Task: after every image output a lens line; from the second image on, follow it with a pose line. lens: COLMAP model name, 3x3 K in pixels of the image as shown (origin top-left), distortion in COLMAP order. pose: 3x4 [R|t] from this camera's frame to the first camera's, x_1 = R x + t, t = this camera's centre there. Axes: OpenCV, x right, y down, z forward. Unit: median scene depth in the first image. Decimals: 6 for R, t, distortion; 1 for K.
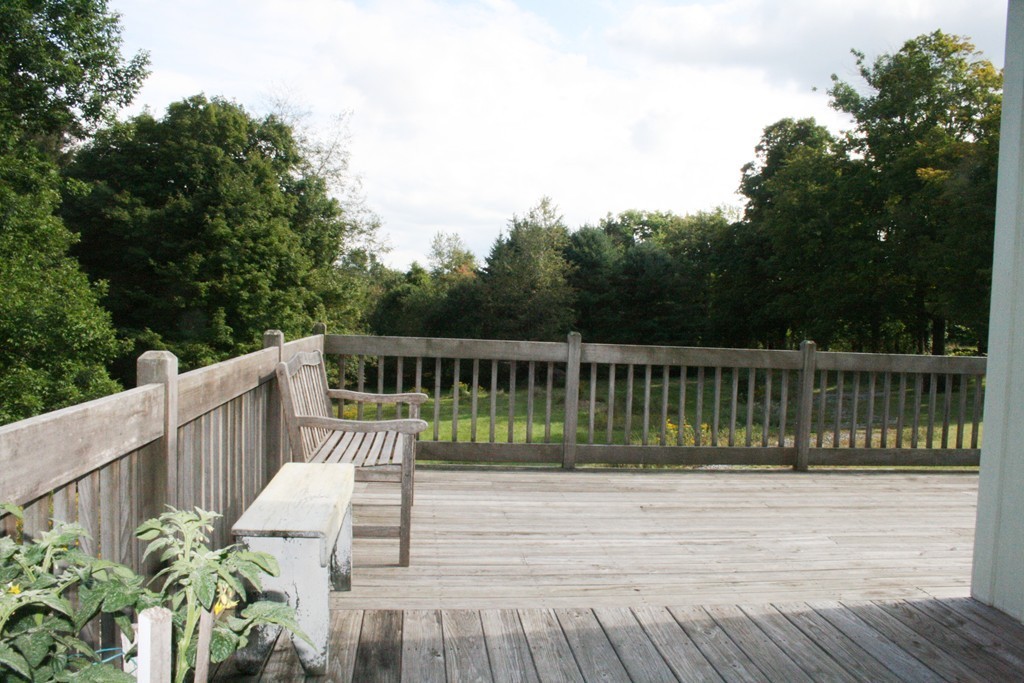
lens RADIAL K [[845.7, 0, 509.9], [0, 845.7, 354.0], [0, 0, 1]] dist [-0.162901, 0.126911]
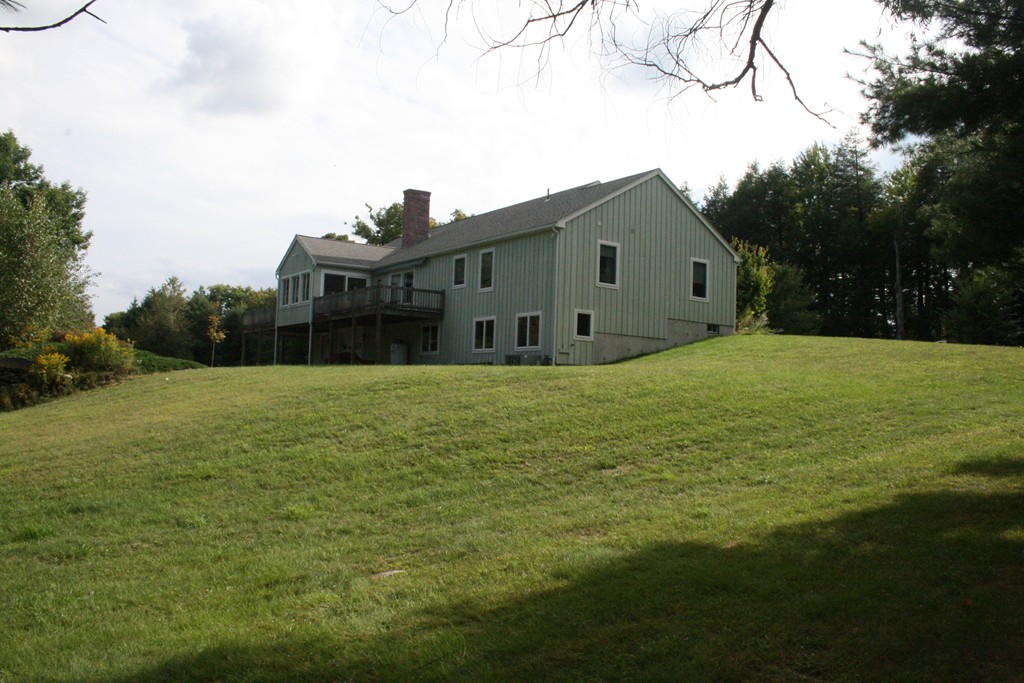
lens RADIAL K [[845.7, 0, 509.9], [0, 845.7, 354.0], [0, 0, 1]] dist [-0.162901, 0.126911]
pose [[0.875286, 0.030455, 0.482646, -0.140582], [0.011550, 0.996414, -0.083820, 0.085172], [-0.483468, 0.078941, 0.871795, -0.585904]]
